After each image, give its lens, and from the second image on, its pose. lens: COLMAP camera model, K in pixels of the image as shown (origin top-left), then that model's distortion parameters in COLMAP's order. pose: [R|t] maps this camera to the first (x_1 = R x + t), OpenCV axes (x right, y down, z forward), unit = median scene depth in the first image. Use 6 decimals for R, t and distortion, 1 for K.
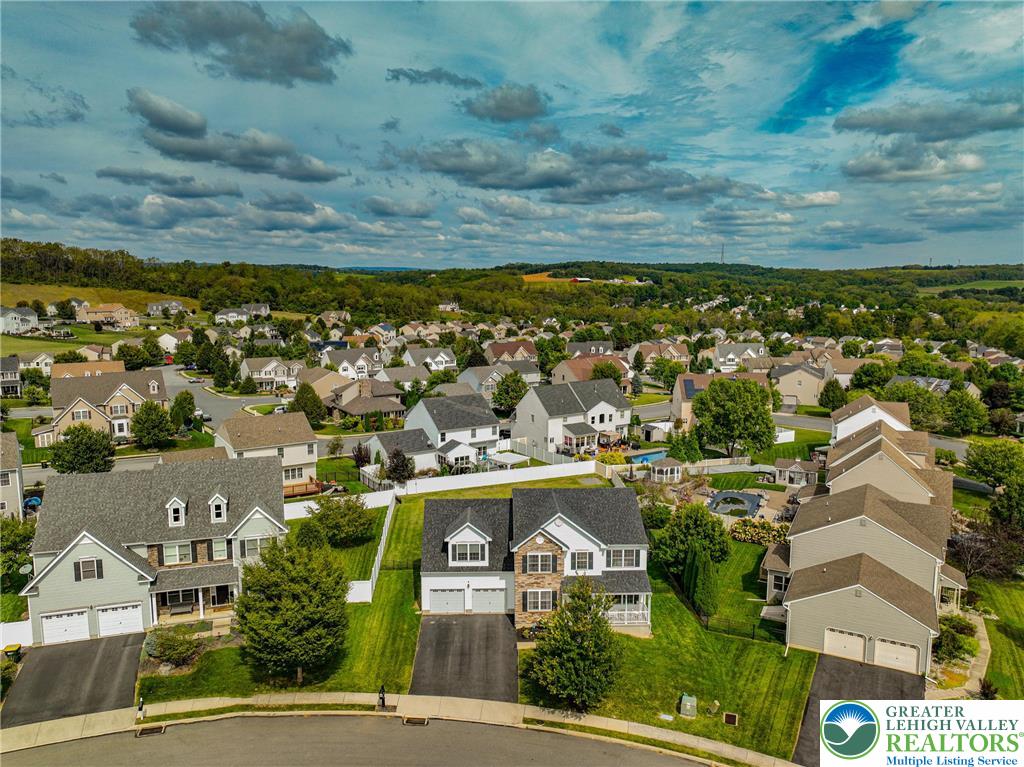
lens RADIAL K [[723.1, 0, 507.7], [0, 723.1, 375.2], [0, 0, 1]] dist [0.015735, -0.011158]
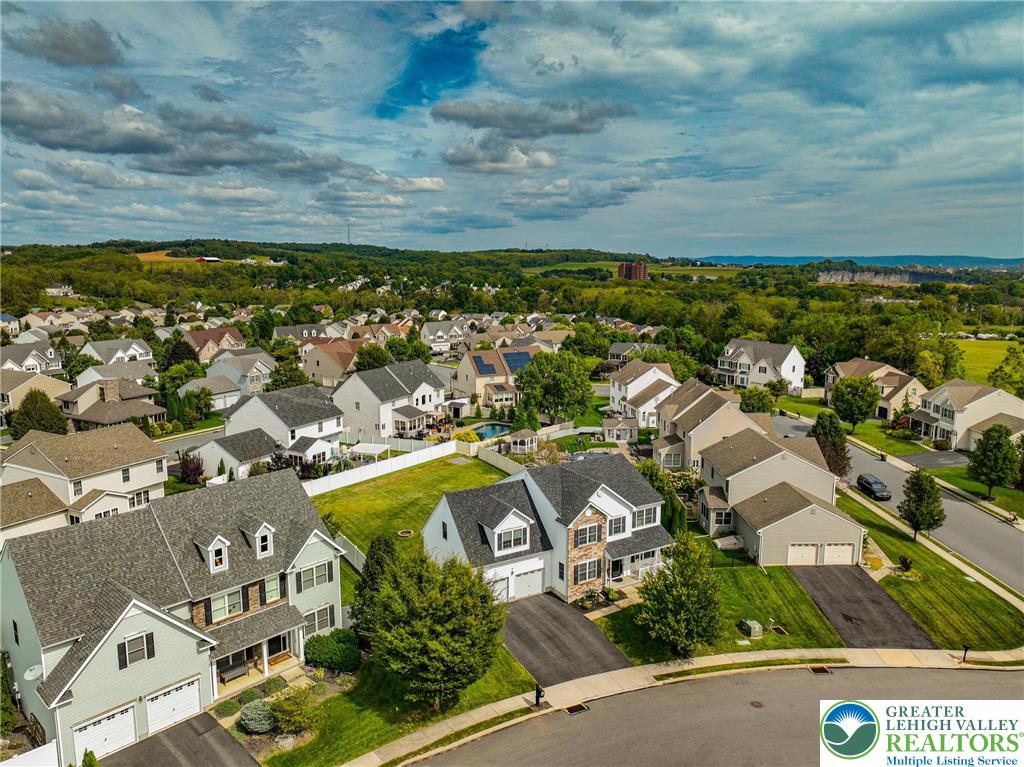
lens RADIAL K [[723.1, 0, 515.7], [0, 723.1, 398.2], [0, 0, 1]] dist [0.015735, -0.011158]
pose [[0.869278, -0.088314, 0.486371, -0.482241], [0.060416, 0.995516, 0.072784, -0.013001], [-0.490618, -0.033885, 0.870716, 0.151809]]
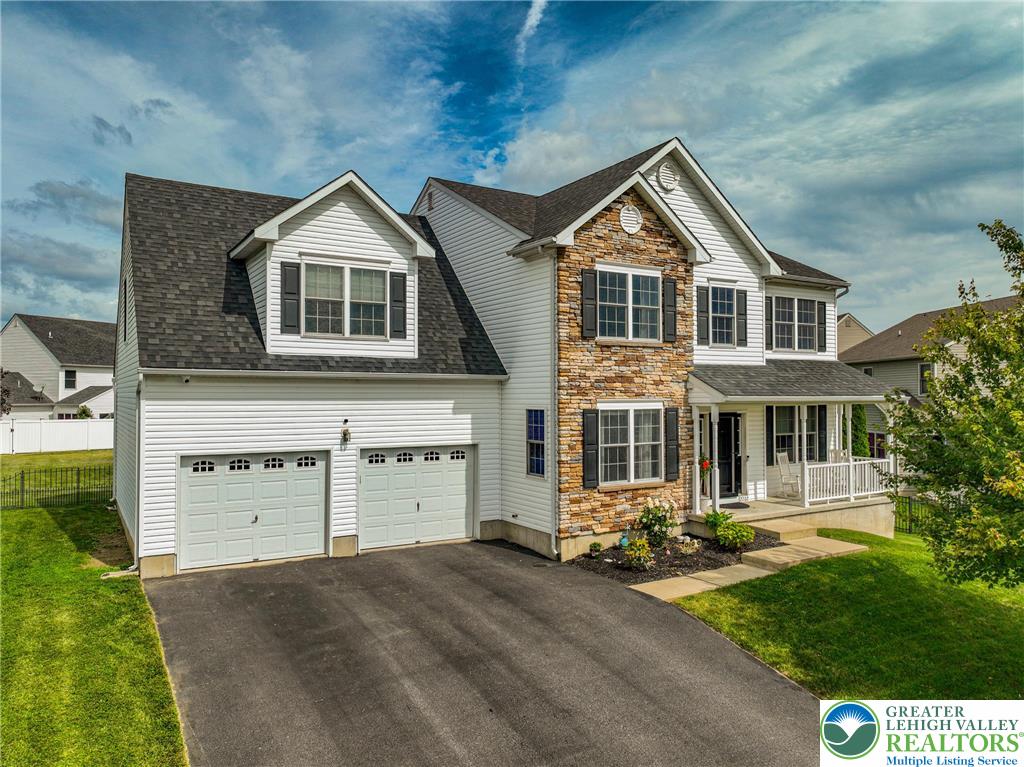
lens RADIAL K [[723.1, 0, 513.3], [0, 723.1, 380.8], [0, 0, 1]] dist [0.015735, -0.011158]
pose [[0.868760, 0.007317, 0.495180, -0.123455], [0.066351, 0.989156, -0.131025, 0.295877], [-0.490769, 0.146685, 0.858853, 0.720103]]
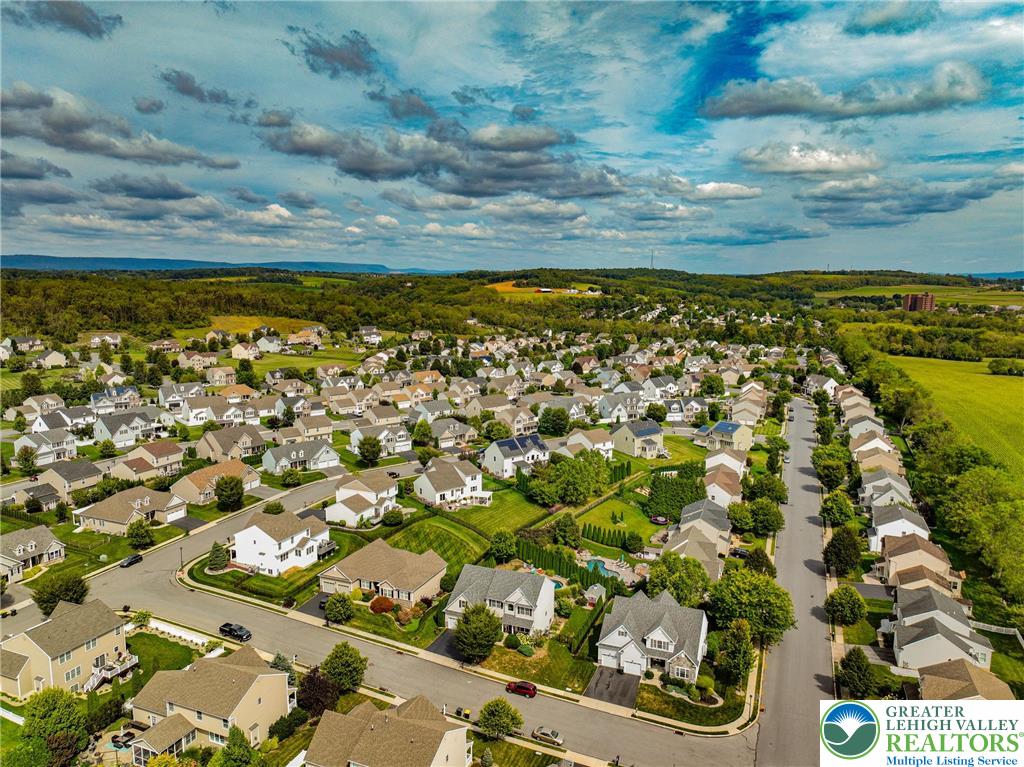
lens RADIAL K [[723.1, 0, 515.2], [0, 723.1, 385.7], [0, 0, 1]] dist [0.015735, -0.011158]
pose [[0.993805, -0.014941, 0.110125, -1.740804], [0.012507, 0.999663, 0.022759, -0.061446], [-0.110428, -0.021241, 0.993657, -4.011365]]
